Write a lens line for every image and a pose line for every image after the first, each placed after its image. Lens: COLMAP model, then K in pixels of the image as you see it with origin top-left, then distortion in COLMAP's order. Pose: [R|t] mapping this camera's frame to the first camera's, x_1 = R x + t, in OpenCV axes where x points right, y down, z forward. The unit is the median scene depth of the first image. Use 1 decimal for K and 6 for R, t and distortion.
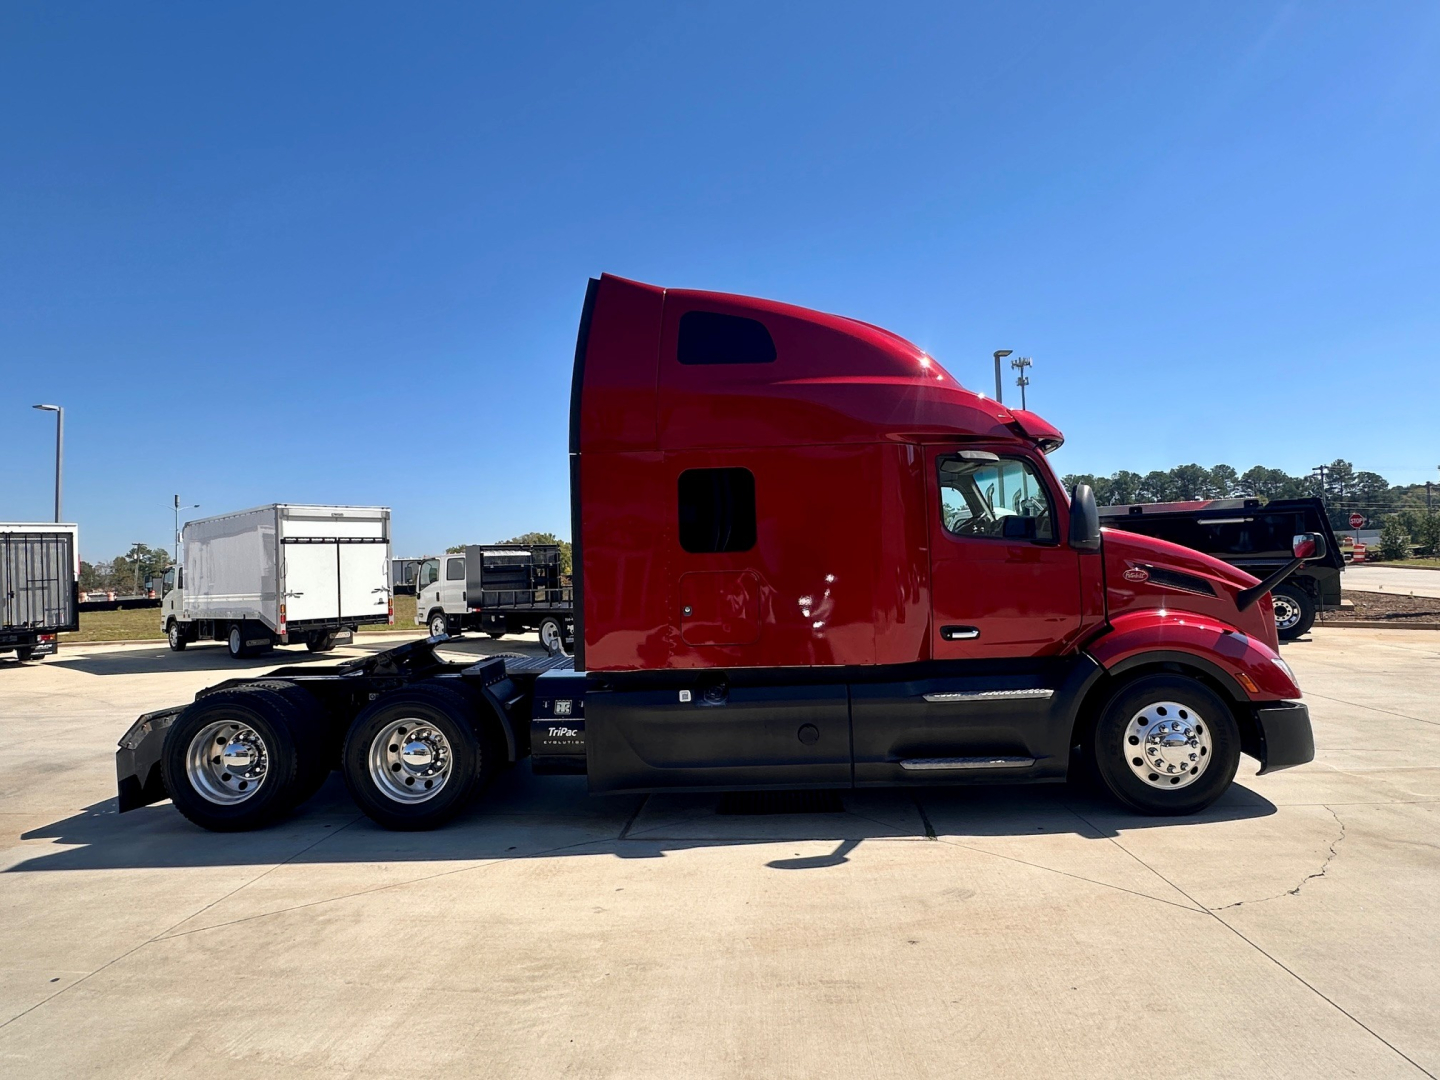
lens RADIAL K [[809.2, 0, 713.0], [0, 809.2, 544.8], [0, 0, 1]] dist [-0.002886, 0.000805]
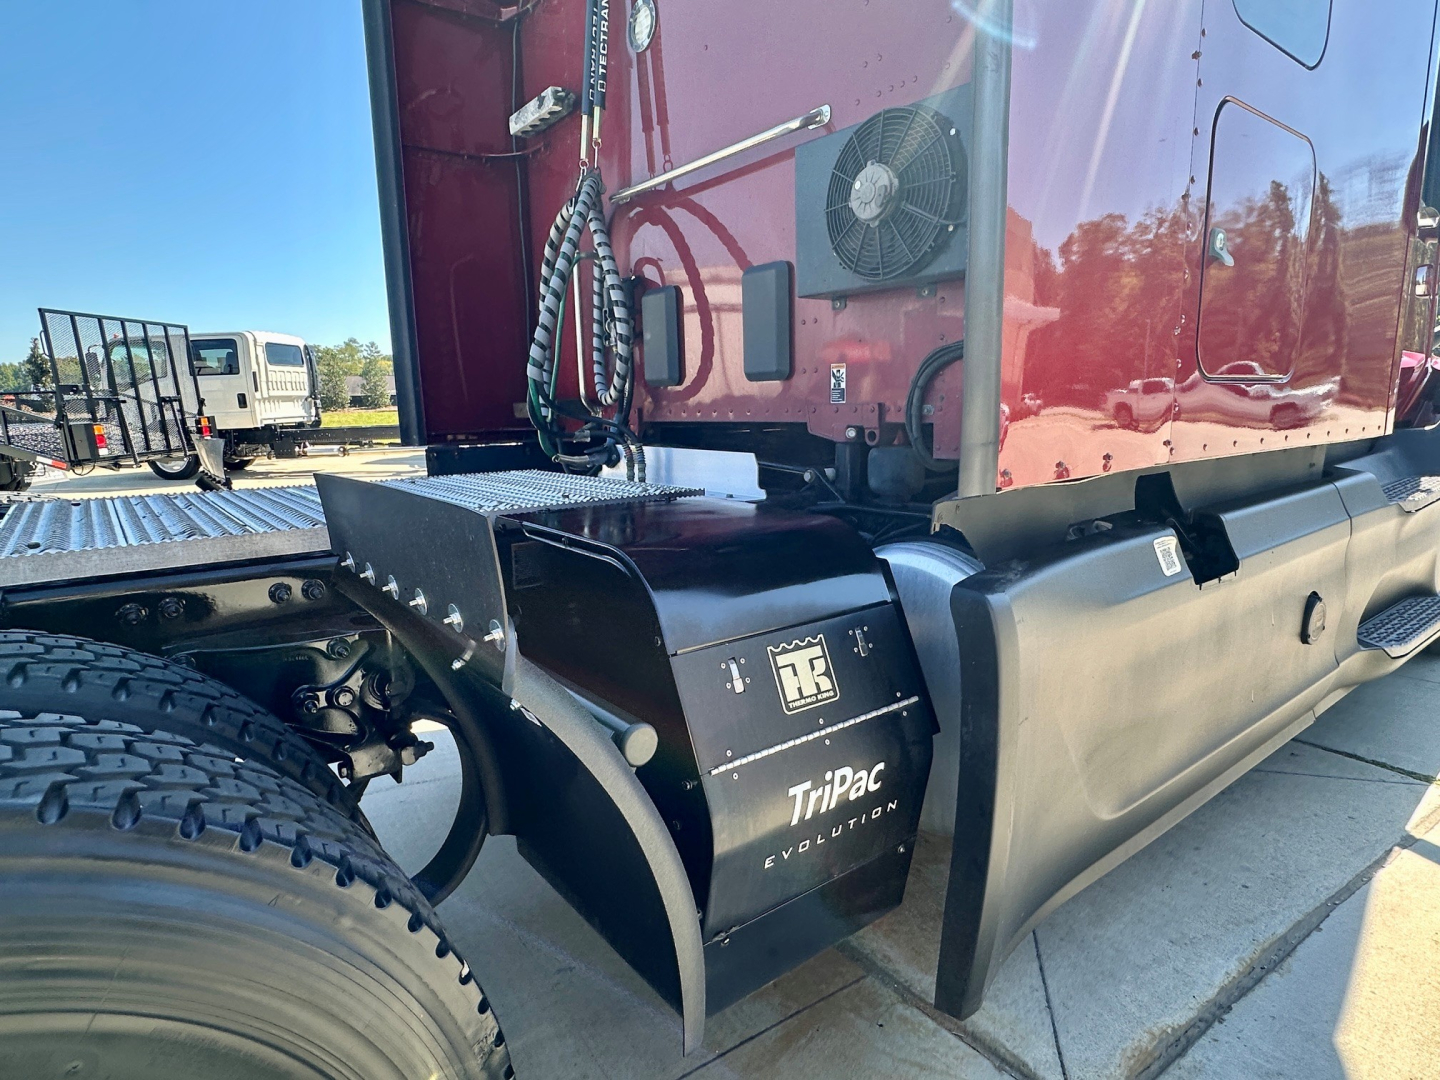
lens RADIAL K [[809.2, 0, 713.0], [0, 809.2, 544.8], [0, 0, 1]] dist [-0.002886, 0.000805]
pose [[0.765063, -0.099607, 0.636205, -0.361298], [-0.021982, 0.983349, 0.180392, 0.142645], [-0.643580, -0.151996, 0.750134, 0.939547]]
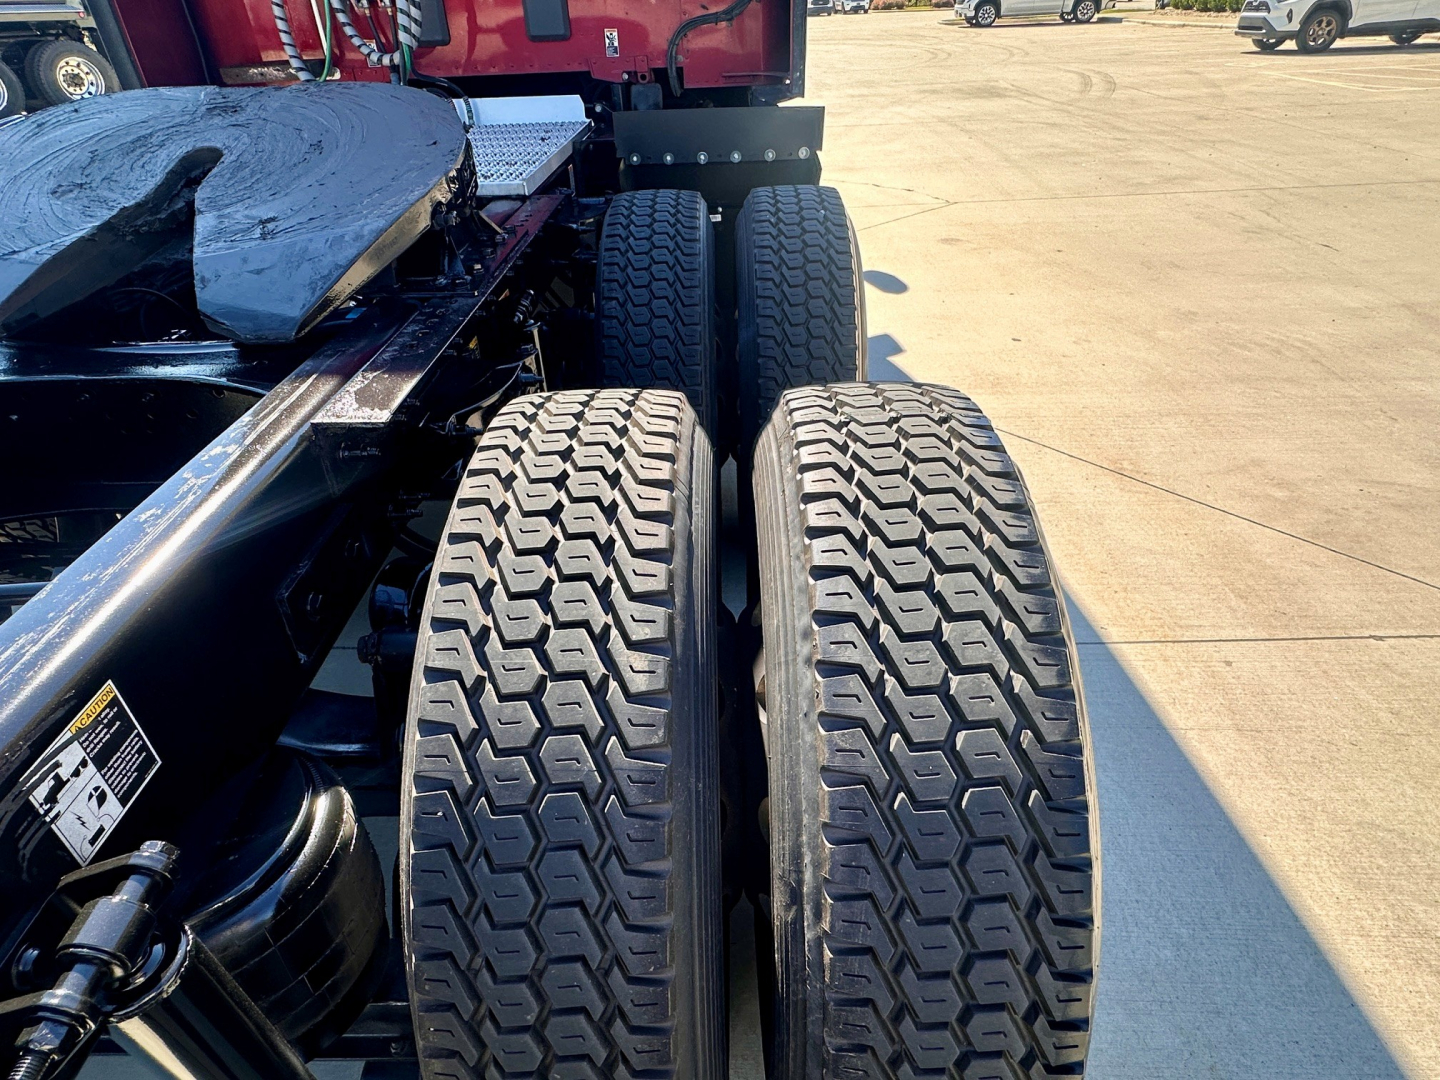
lens RADIAL K [[809.2, 0, 713.0], [0, 809.2, 544.8], [0, 0, 1]] dist [-0.002886, 0.000805]
pose [[-0.030475, -0.534204, 0.844806, -0.793097], [0.000973, 0.845182, 0.534477, 0.129957], [-0.999535, 0.017110, -0.025237, 1.134241]]
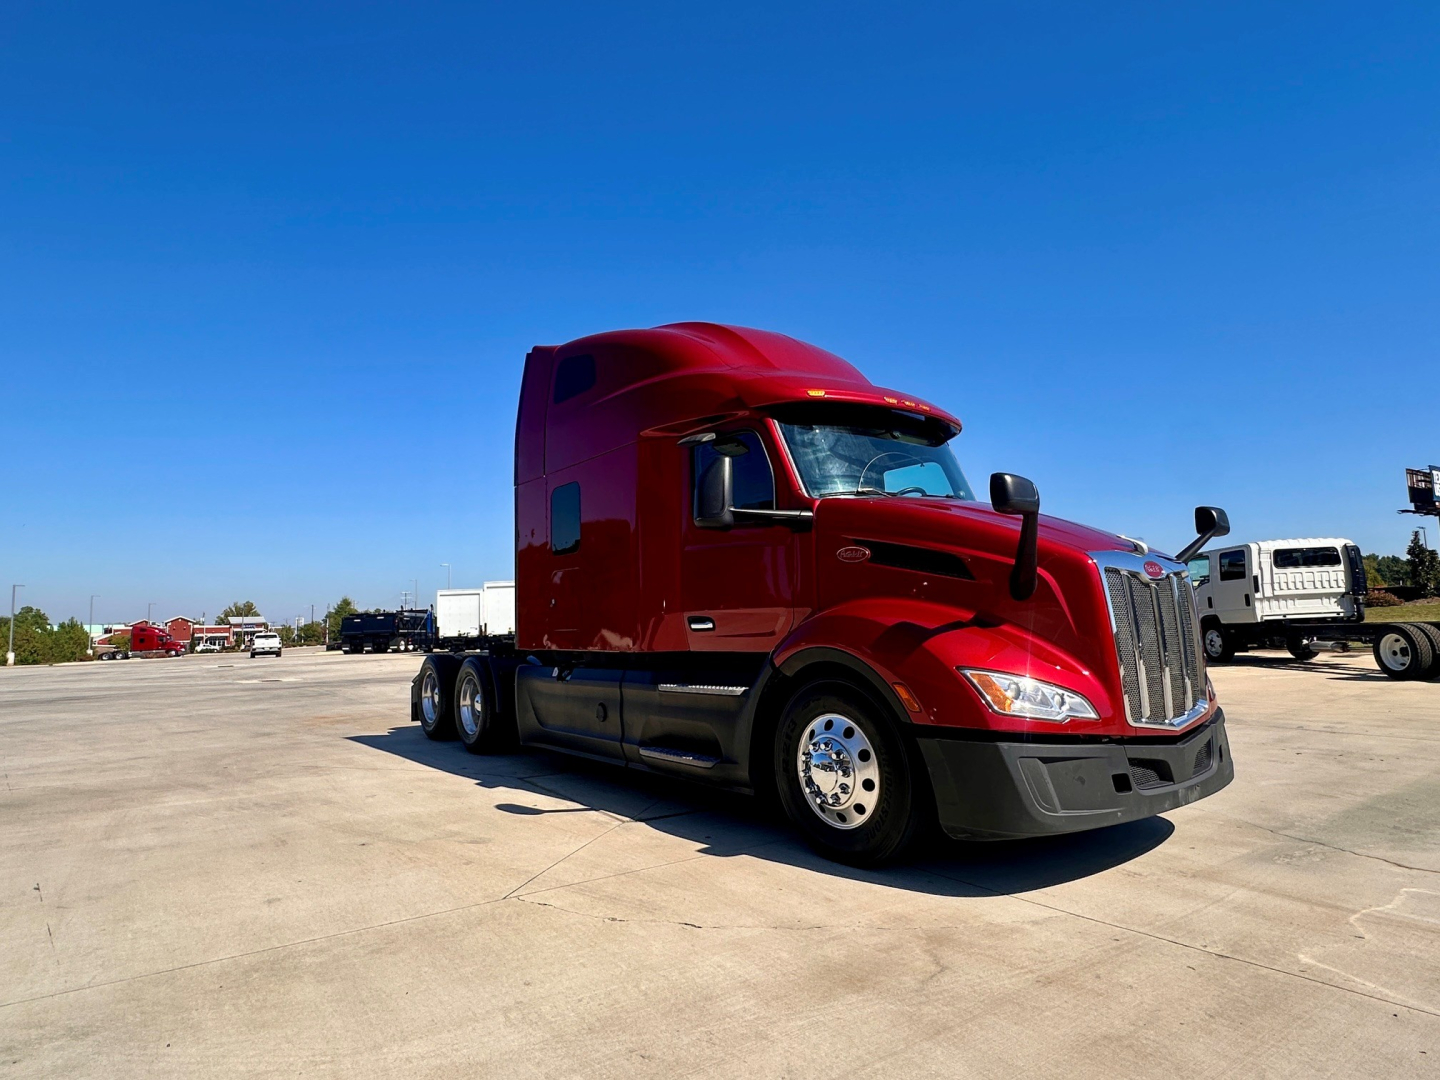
lens RADIAL K [[809.2, 0, 713.0], [0, 809.2, 544.8], [0, 0, 1]] dist [-0.002886, 0.000805]
pose [[0.635163, -0.061424, -0.769932, 1.094832], [0.036790, 0.998107, -0.049278, 0.064592], [0.771501, 0.002973, 0.636221, 0.409120]]
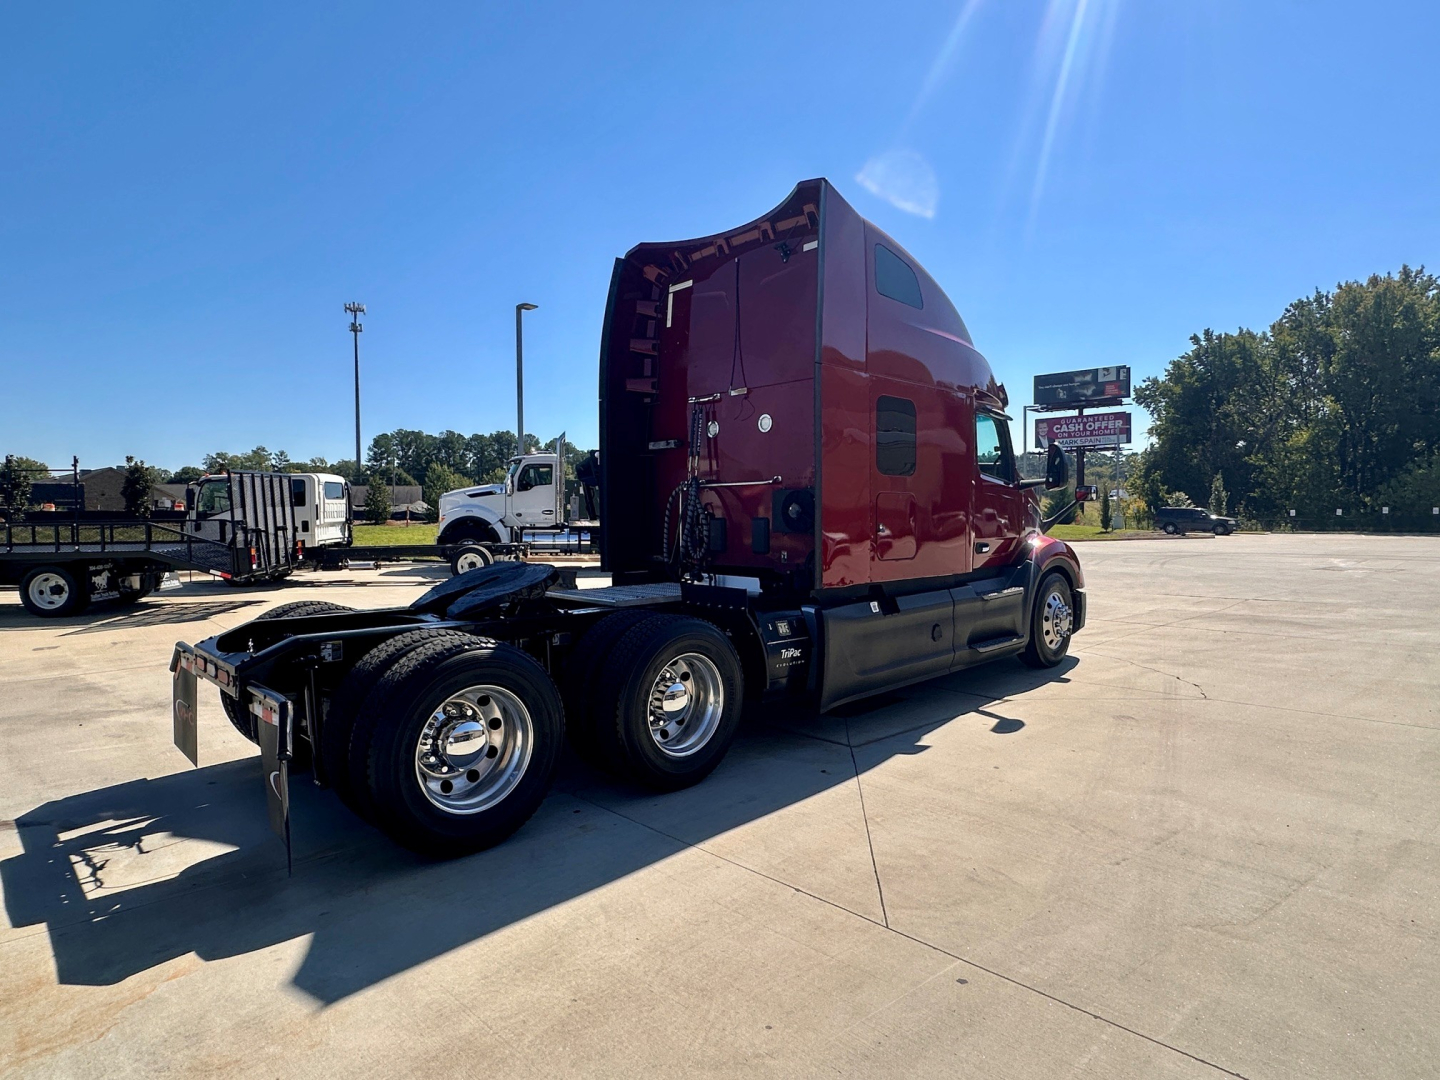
lens RADIAL K [[809.2, 0, 713.0], [0, 809.2, 544.8], [0, 0, 1]] dist [-0.002886, 0.000805]
pose [[0.687000, -0.002602, 0.726653, -1.014812], [-0.038856, 0.998431, 0.040311, 0.073682], [-0.725618, -0.055929, 0.685821, 0.449103]]
